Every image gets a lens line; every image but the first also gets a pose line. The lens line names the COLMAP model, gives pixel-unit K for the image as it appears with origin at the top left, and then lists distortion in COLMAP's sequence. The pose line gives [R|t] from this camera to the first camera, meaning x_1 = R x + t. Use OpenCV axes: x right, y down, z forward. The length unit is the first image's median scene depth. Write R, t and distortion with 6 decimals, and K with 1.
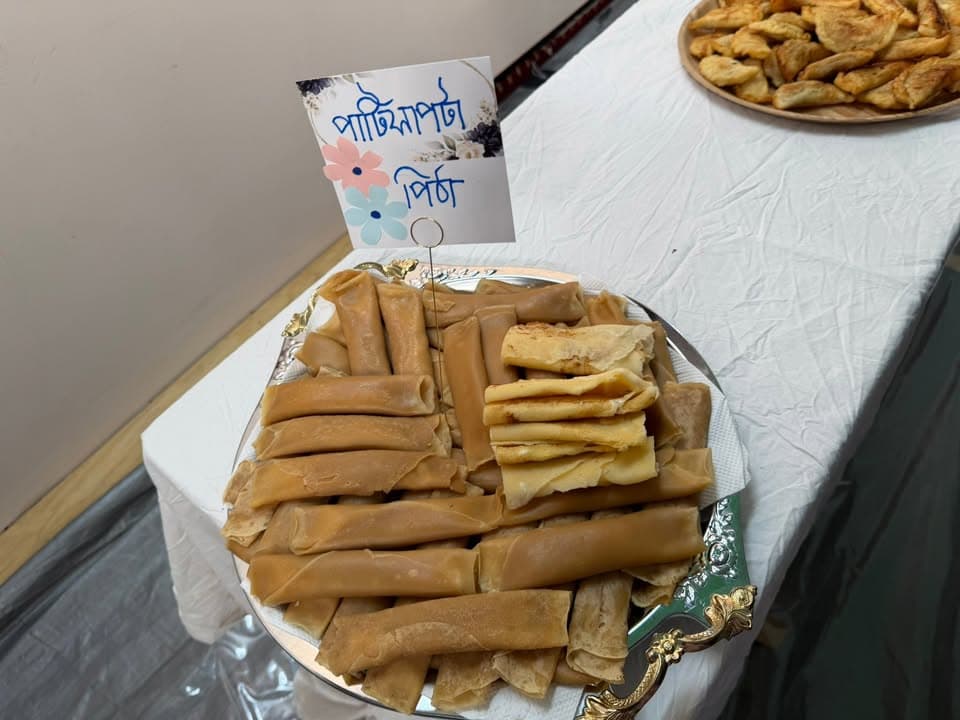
lens RADIAL K [[679.6, 0, 482.0], [0, 679.6, 359.0], [0, 0, 1]] dist [0.032095, -0.041063]
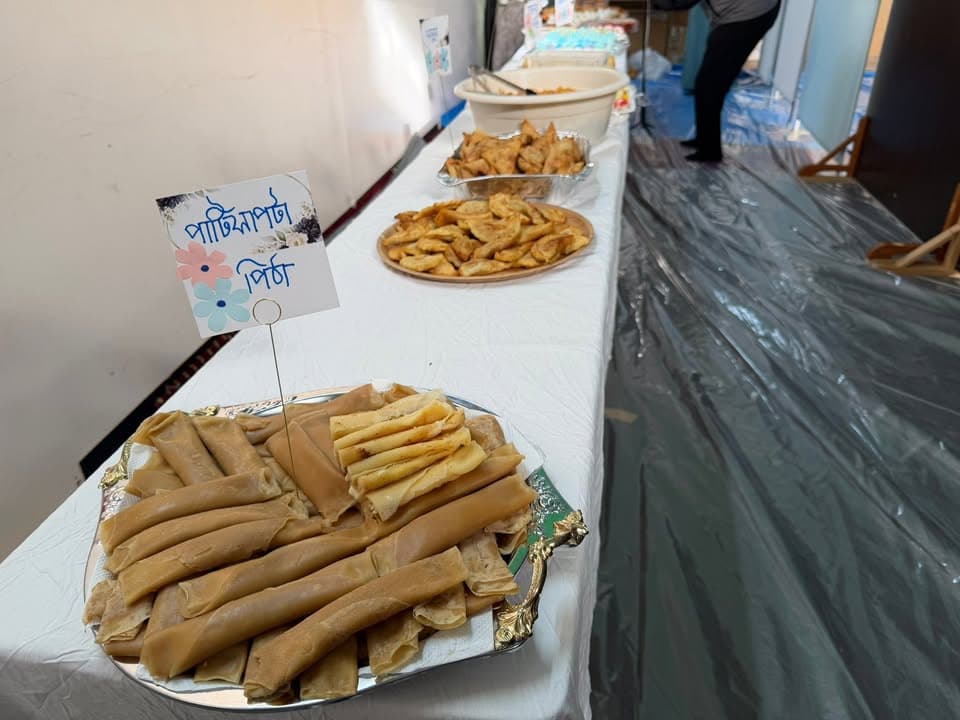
lens RADIAL K [[679.6, 0, 487.7], [0, 679.6, 357.8], [0, 0, 1]] dist [0.032095, -0.041063]
pose [[0.883269, -0.152718, 0.443299, -0.296842], [0.314420, 0.894298, -0.318389, 0.429495], [-0.347817, 0.420605, 0.837923, -0.174754]]
